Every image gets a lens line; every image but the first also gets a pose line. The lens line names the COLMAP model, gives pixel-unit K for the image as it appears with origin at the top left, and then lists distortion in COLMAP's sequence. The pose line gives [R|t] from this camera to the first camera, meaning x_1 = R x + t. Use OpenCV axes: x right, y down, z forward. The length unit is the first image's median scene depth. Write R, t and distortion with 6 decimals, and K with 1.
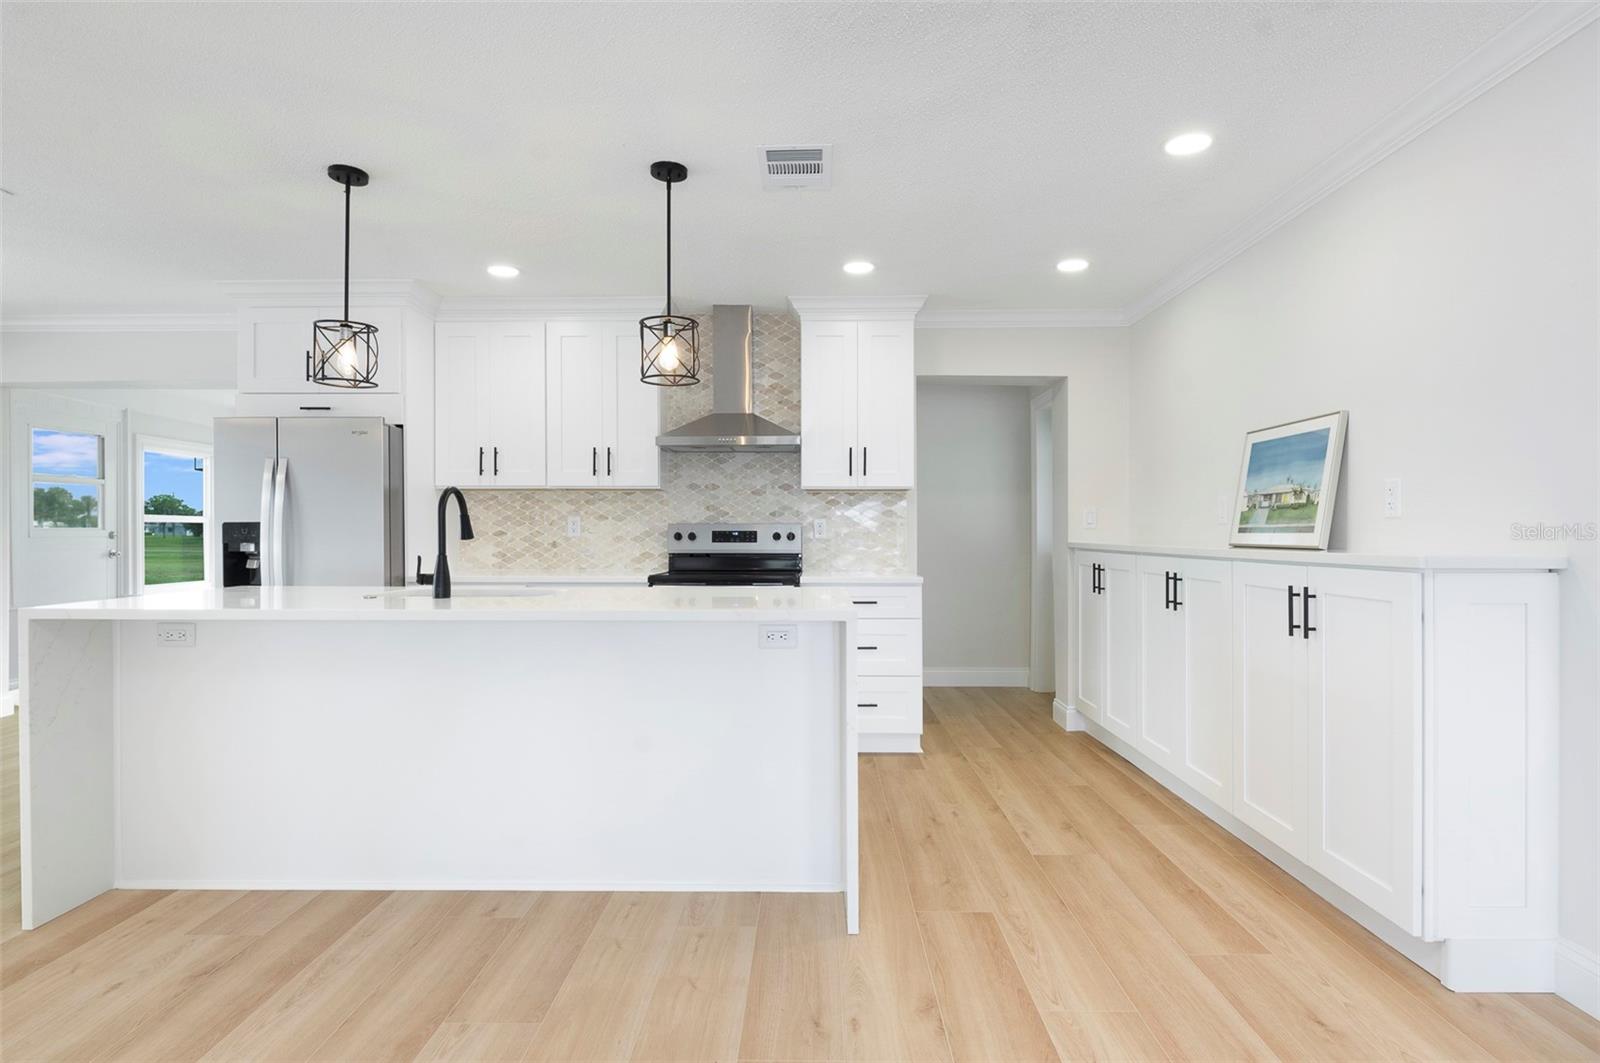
lens RADIAL K [[862.9, 0, 800.0], [0, 862.9, 531.5], [0, 0, 1]] dist [0.001175, -0.000796]
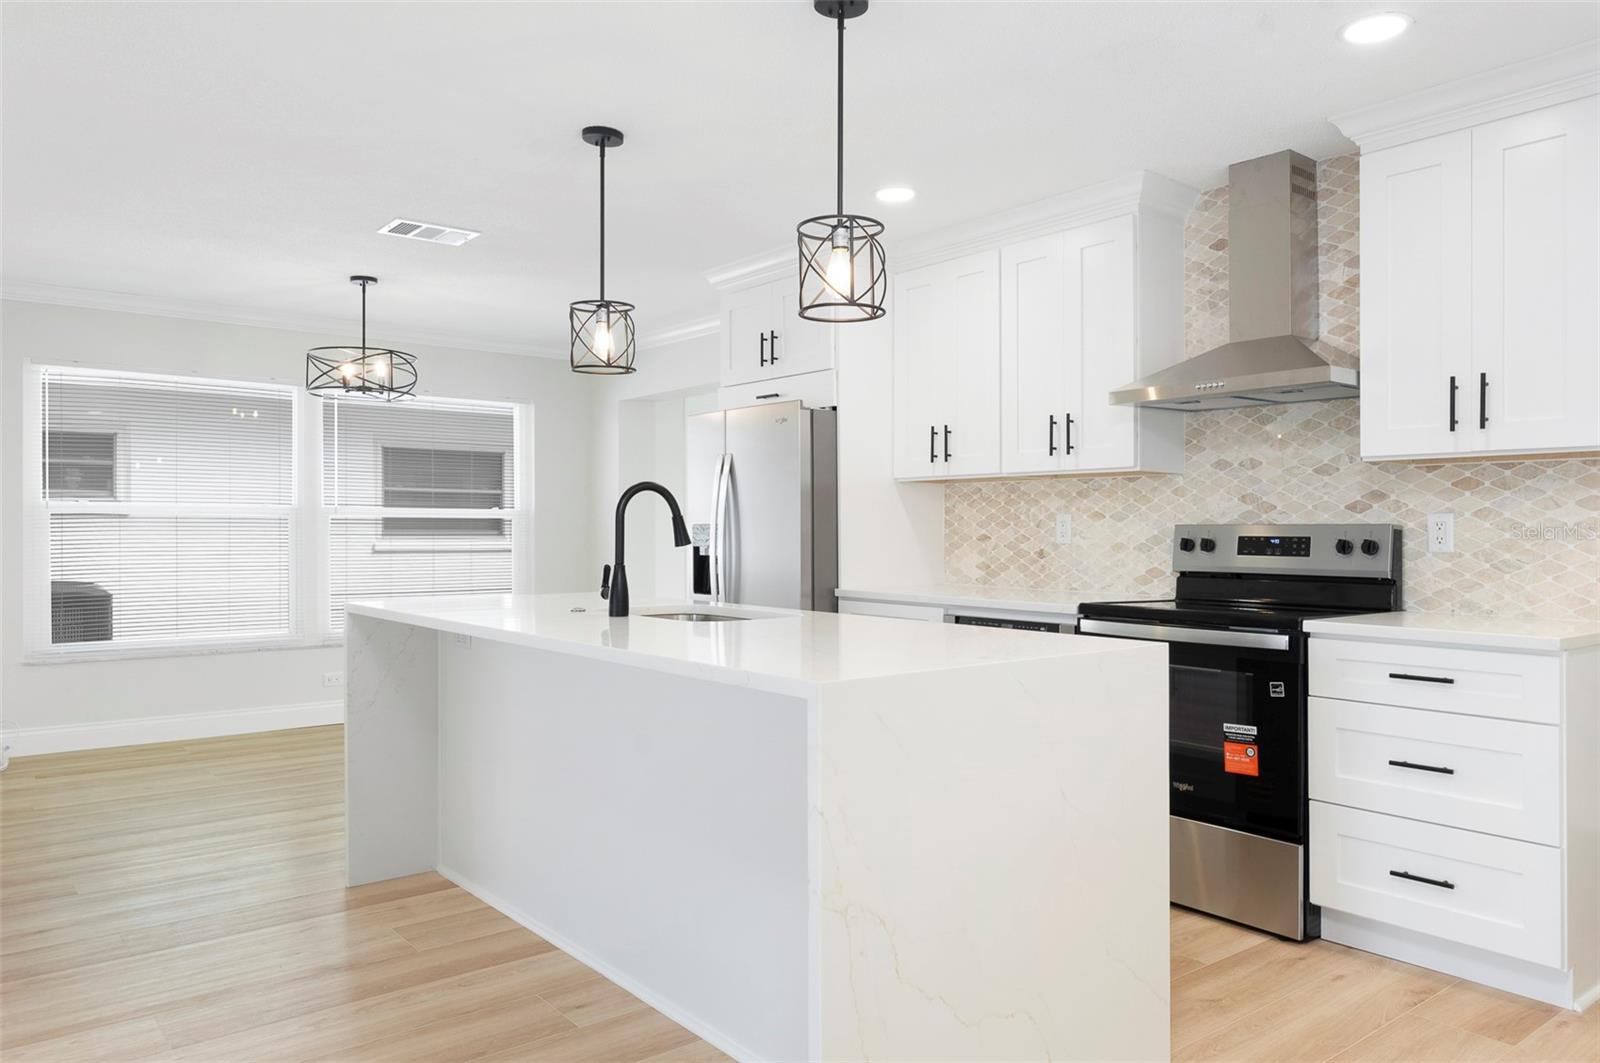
lens RADIAL K [[1107.0, 0, 790.3], [0, 1107.0, 519.8], [0, 0, 1]] dist [-0.003953, 0.001926]
pose [[0.638522, -0.005251, -0.769586, 0.298133], [-0.004313, 0.999937, -0.010401, -0.002848], [0.769592, 0.009961, 0.638459, 0.258171]]
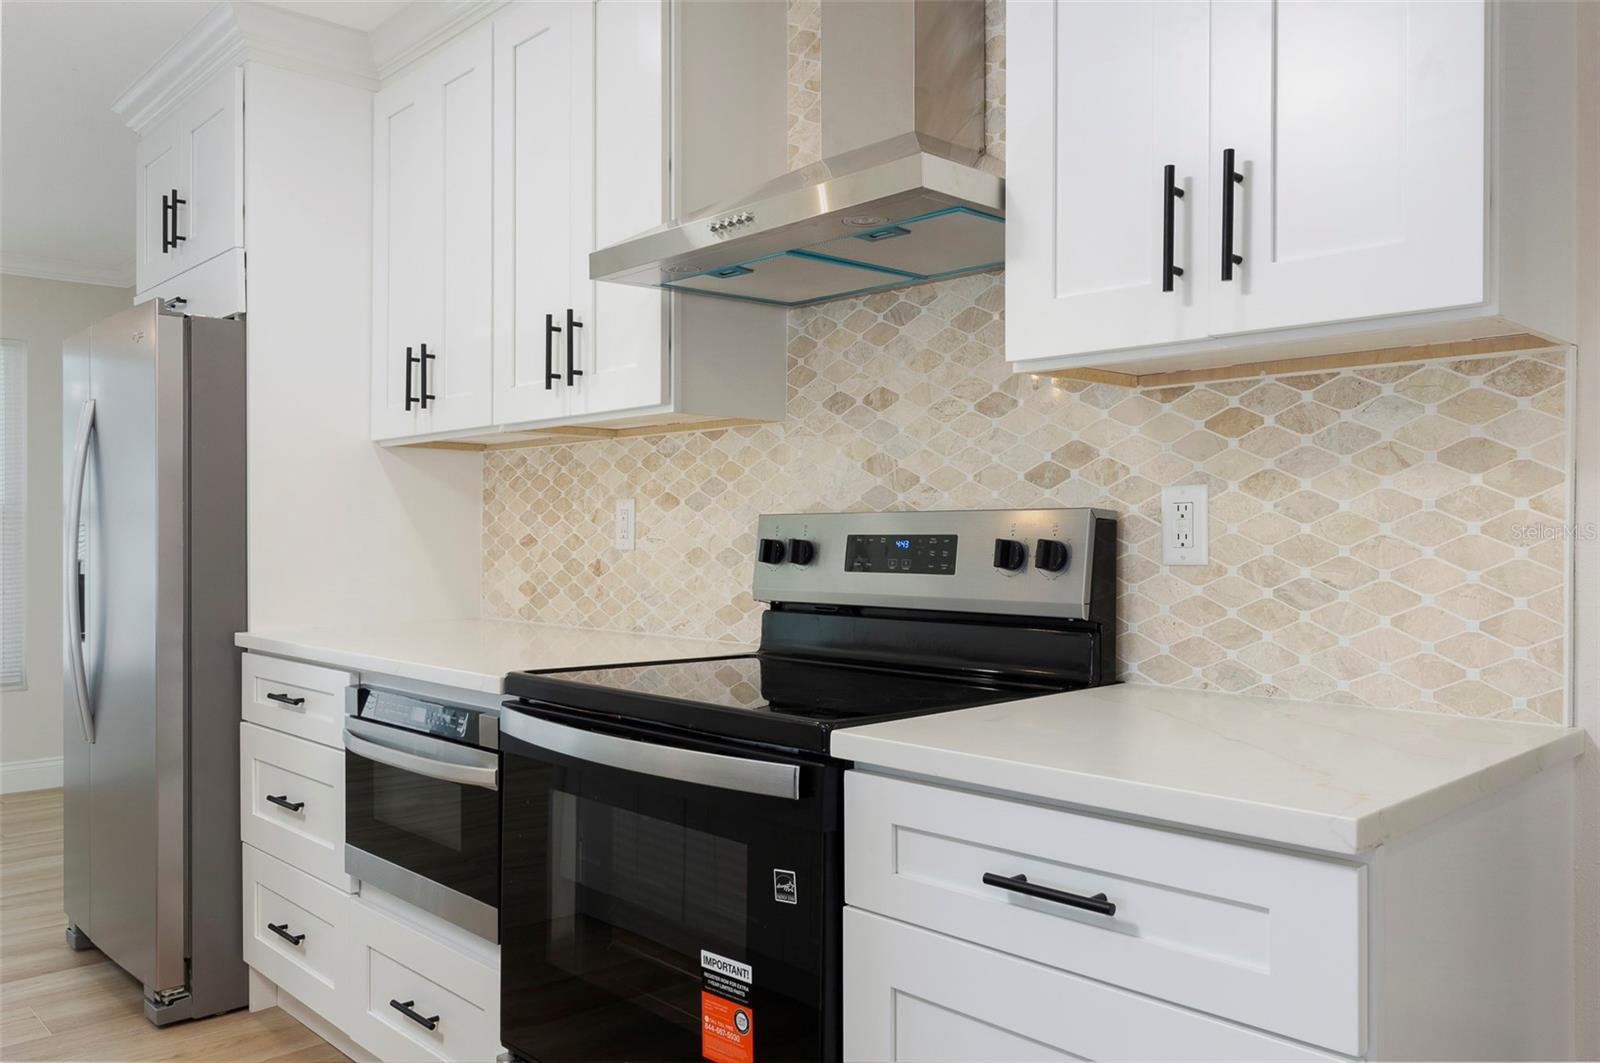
lens RADIAL K [[1218.1, 0, 794.3], [0, 1218.1, 540.5], [0, 0, 1]] dist [0.003866, 0.003139]
pose [[0.706878, 0.002184, -0.707332, 0.203668], [0.002920, 0.999978, 0.006006, -0.001422], [0.707329, -0.006311, 0.706856, 0.668704]]
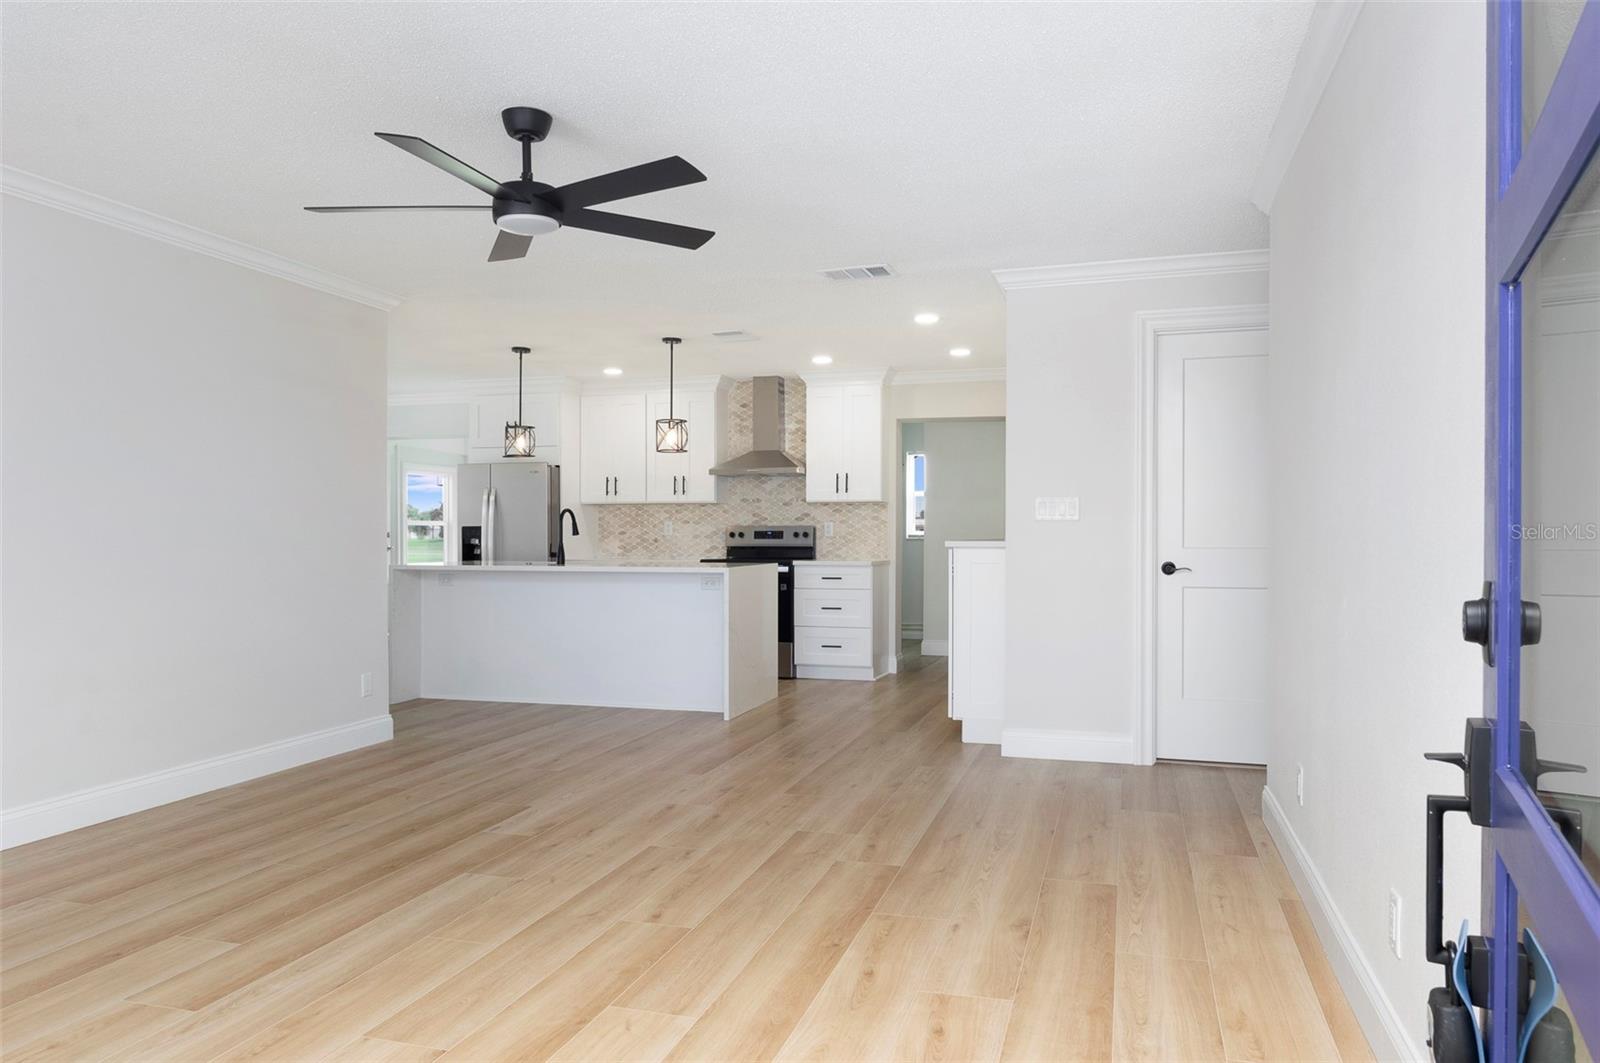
lens RADIAL K [[1107.0, 0, 790.3], [0, 1107.0, 519.8], [0, 0, 1]] dist [-0.003953, 0.001926]
pose [[0.959574, -0.004745, -0.281417, 0.483598], [0.001606, 0.999934, -0.011386, 0.001853], [0.281452, 0.010474, 0.959518, -0.778216]]
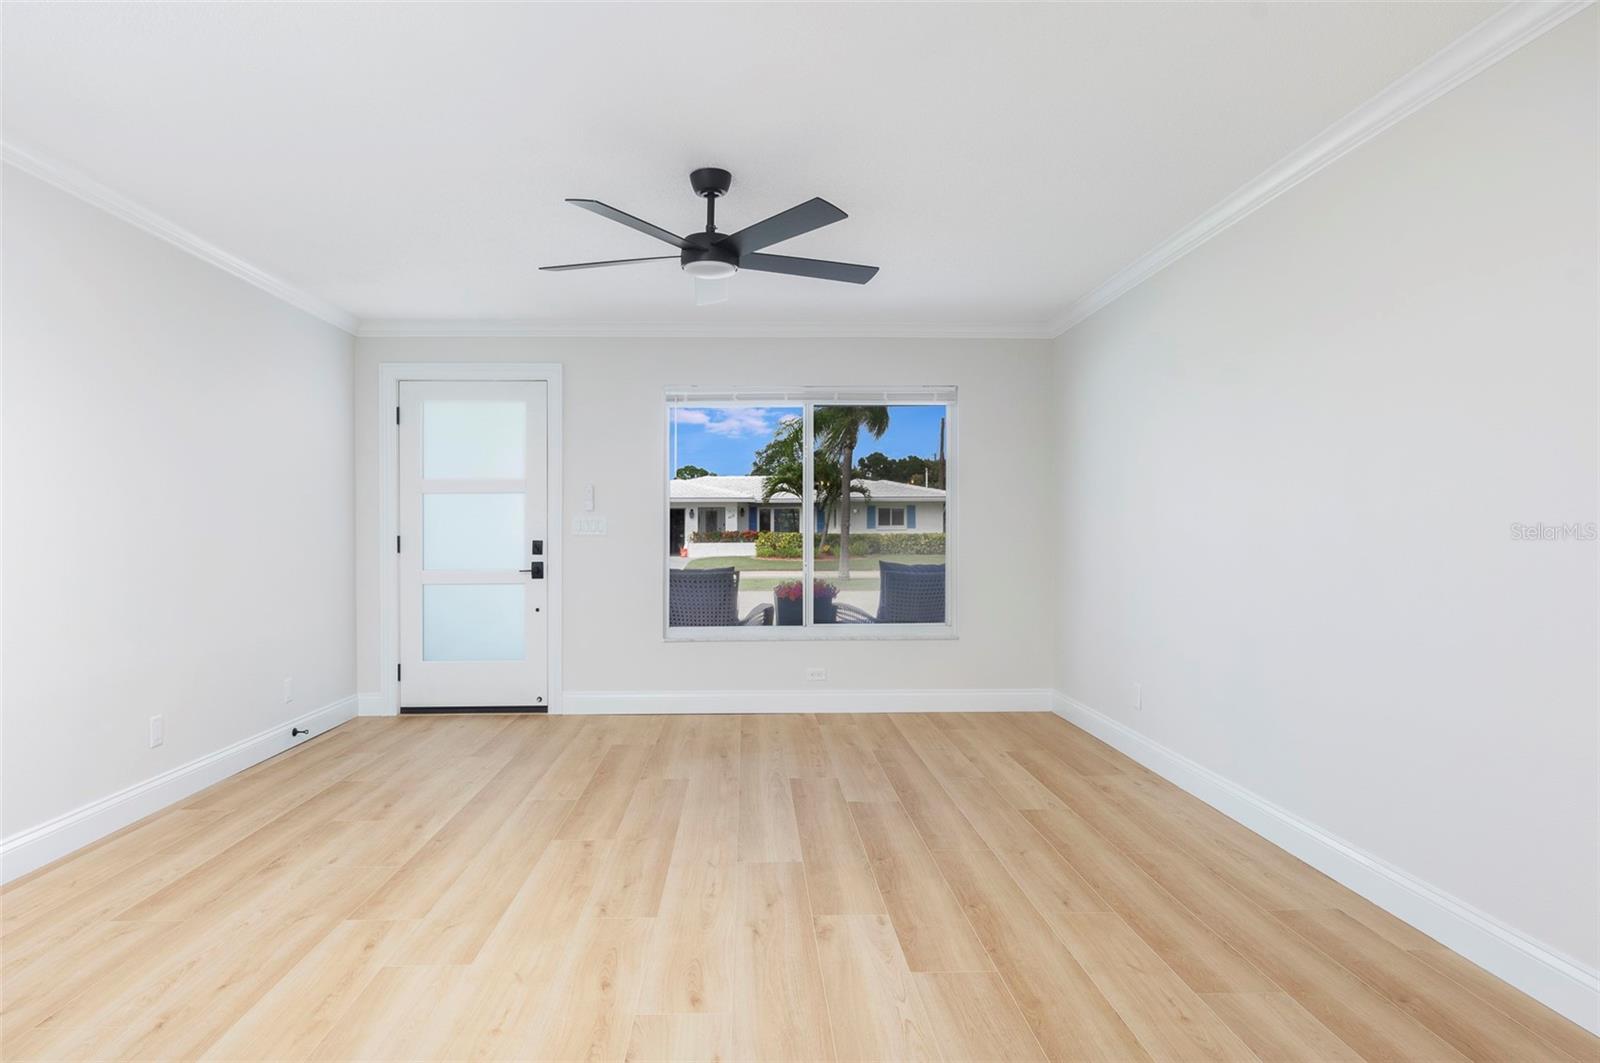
lens RADIAL K [[940.9, 0, 781.4], [0, 940.9, 534.1], [0, 0, 1]] dist [-0.001942, -0.000544]
pose [[-0.998811, 0.004459, -0.048541, 0.108996], [0.004142, 0.999969, 0.006637, -0.005671], [0.048569, 0.006428, -0.998799, 0.539943]]
